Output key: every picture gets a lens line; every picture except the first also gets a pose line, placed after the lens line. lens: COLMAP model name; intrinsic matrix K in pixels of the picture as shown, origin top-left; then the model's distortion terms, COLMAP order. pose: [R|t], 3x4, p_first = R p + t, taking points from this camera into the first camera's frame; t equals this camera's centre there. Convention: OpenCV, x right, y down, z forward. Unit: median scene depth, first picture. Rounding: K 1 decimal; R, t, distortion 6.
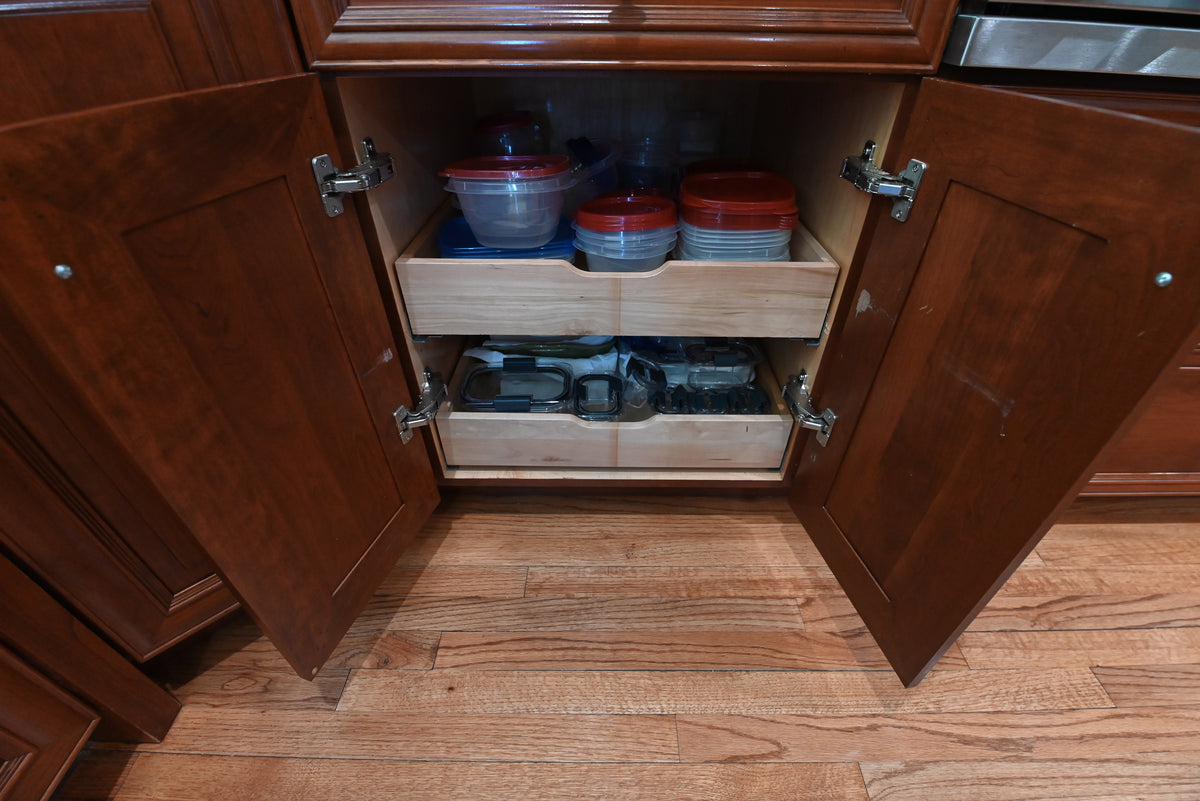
lens RADIAL K [[511.5, 0, 605.5], [0, 511.5, 401.5], [0, 0, 1]] dist [-0.012107, -0.006425]
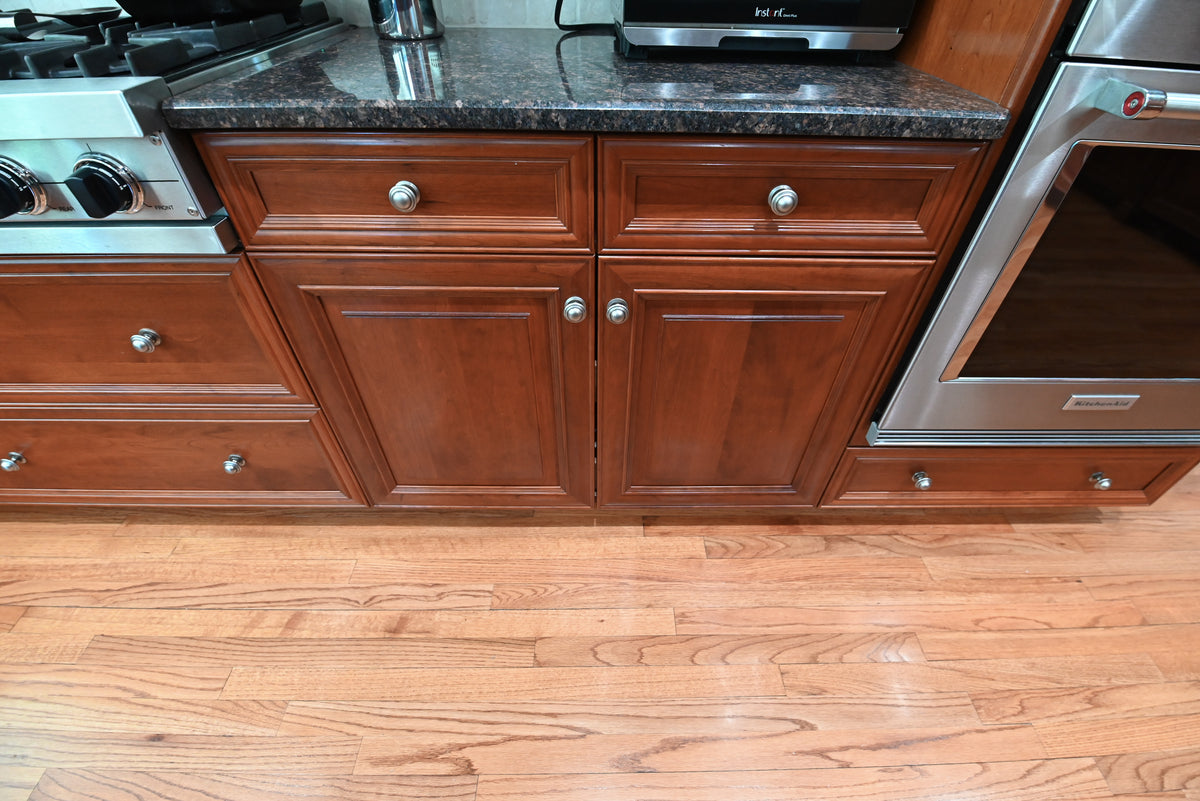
lens RADIAL K [[511.5, 0, 609.9], [0, 511.5, 396.8], [0, 0, 1]] dist [-0.012107, -0.006425]
pose [[0.999878, -0.003447, 0.015224, 2.285676], [0.002455, 0.997905, 0.064656, -0.194454], [-0.015415, -0.064611, 0.997791, -0.323695]]
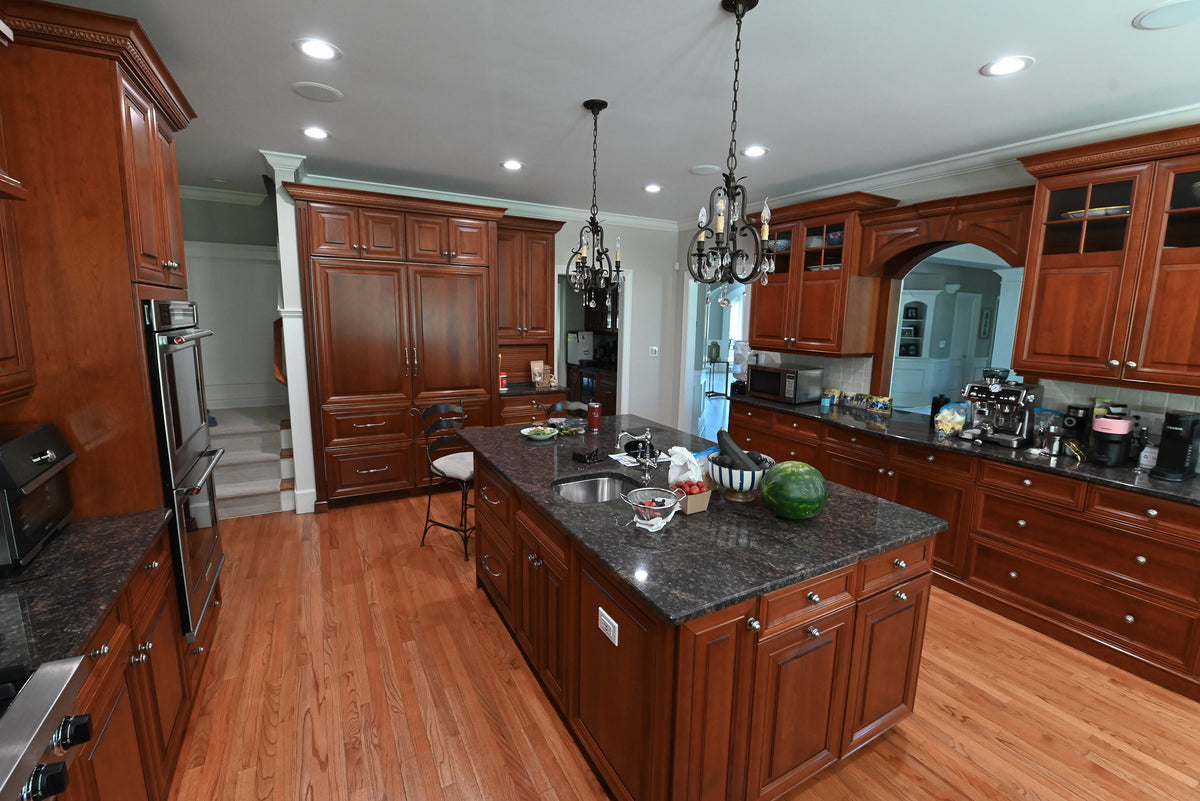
lens RADIAL K [[511.5, 0, 611.7], [0, 511.5, 394.1], [0, 0, 1]] dist [-0.012107, -0.006425]
pose [[-0.494041, -0.152798, 0.855907, -0.125474], [0.520362, 0.736687, 0.431874, -0.929188], [-0.696525, 0.658745, -0.284444, -0.683812]]
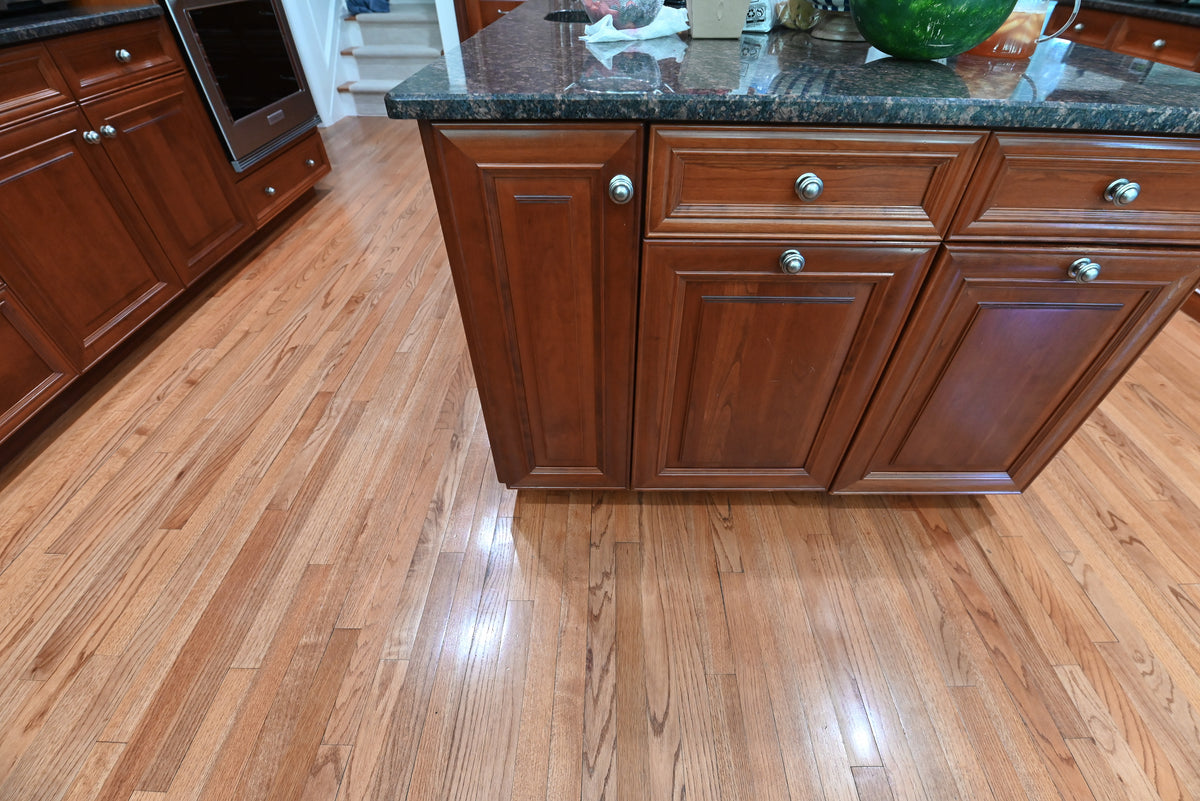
lens RADIAL K [[511.5, 0, 612.5], [0, 511.5, 397.6], [0, 0, 1]] dist [-0.012107, -0.006425]
pose [[0.003821, -0.672142, 0.740412, 0.152805], [0.615689, 0.585020, 0.527900, 0.507698], [-0.787980, 0.453847, 0.416066, -1.223061]]
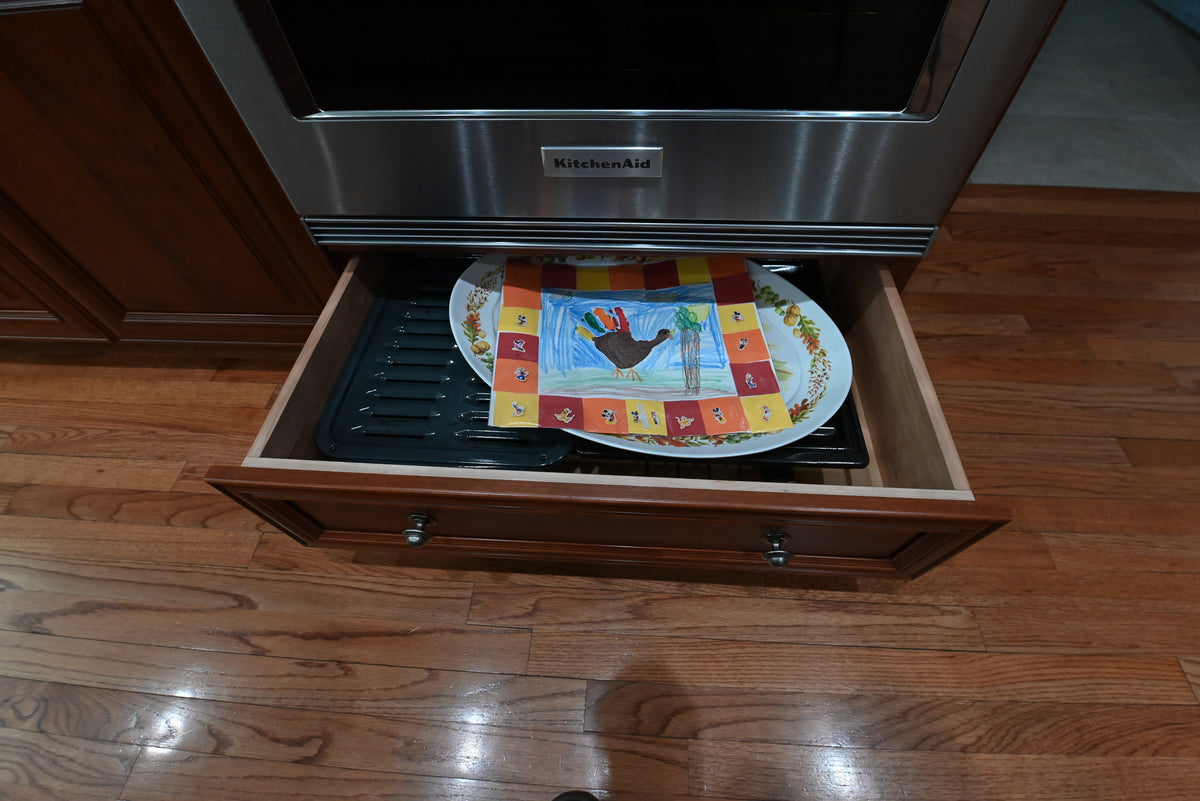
lens RADIAL K [[511.5, 0, 604.8], [0, 511.5, 392.2], [0, 0, 1]] dist [-0.012107, -0.006425]
pose [[0.997160, 0.029470, -0.069313, 3.498217], [-0.009883, 0.963511, 0.267488, 0.009323], [0.074666, -0.266043, 0.961065, 0.048206]]
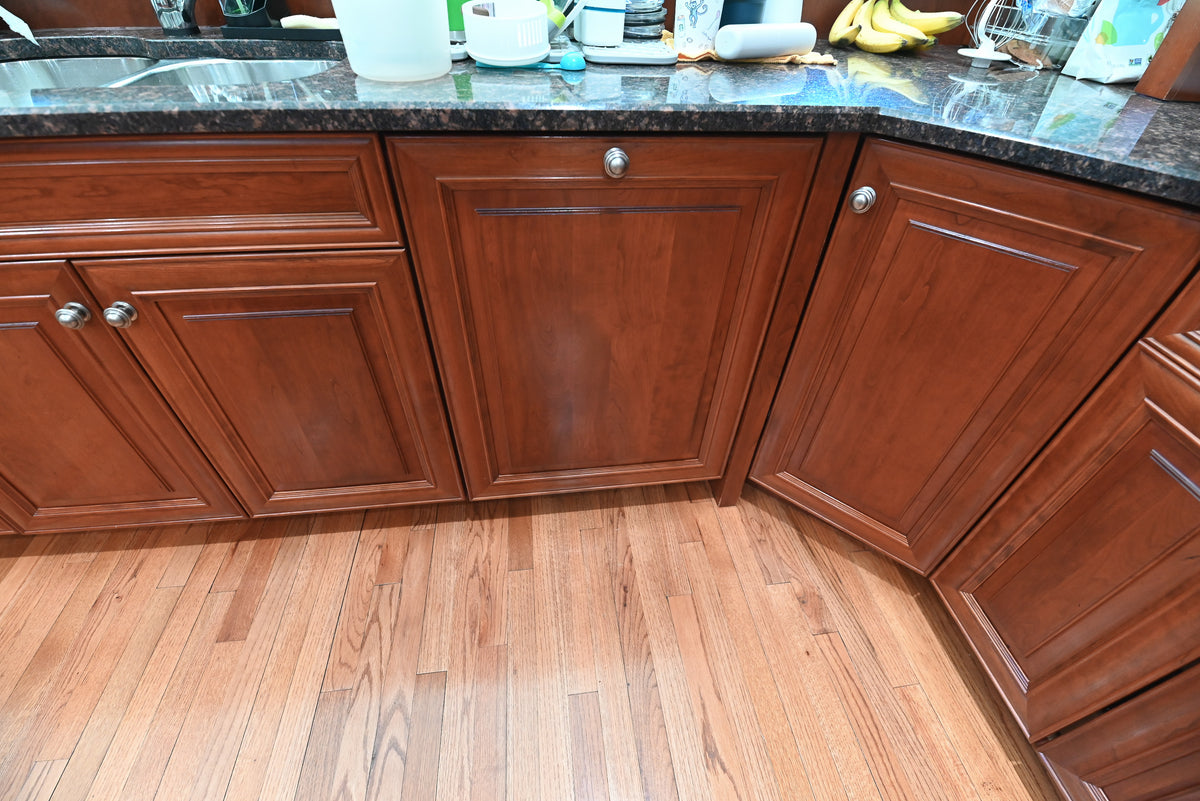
lens RADIAL K [[511.5, 0, 610.6], [0, 511.5, 388.6], [0, 0, 1]] dist [-0.012107, -0.006425]
pose [[0.143189, 0.654038, -0.742786, 0.183719], [-0.645788, 0.630472, 0.430653, -0.157893], [0.749970, 0.418018, 0.512647, -0.442448]]
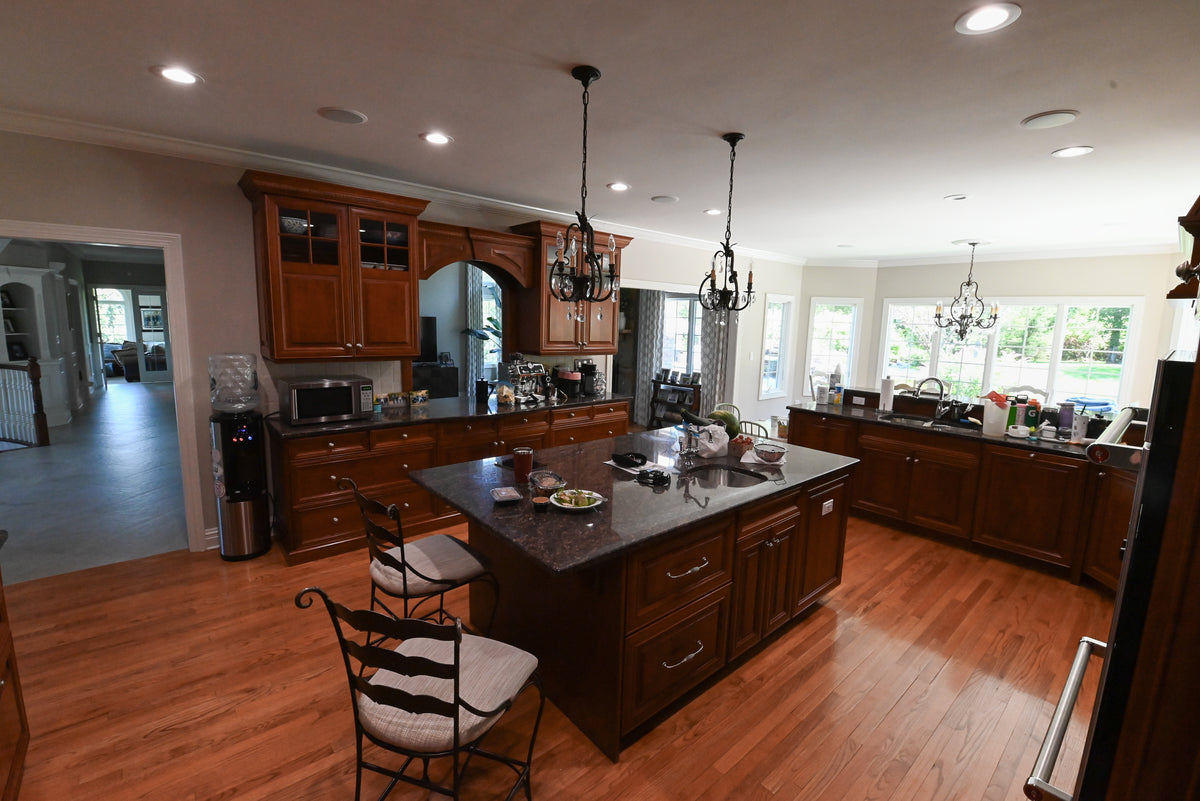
lens RADIAL K [[511.5, 0, 603.6], [0, 511.5, 395.1], [0, 0, 1]] dist [-0.012107, -0.006425]
pose [[-0.755728, 0.066577, -0.651492, 5.204063], [-0.431808, 0.697270, 0.572151, -1.360531], [0.492358, 0.713710, -0.498198, -0.163871]]
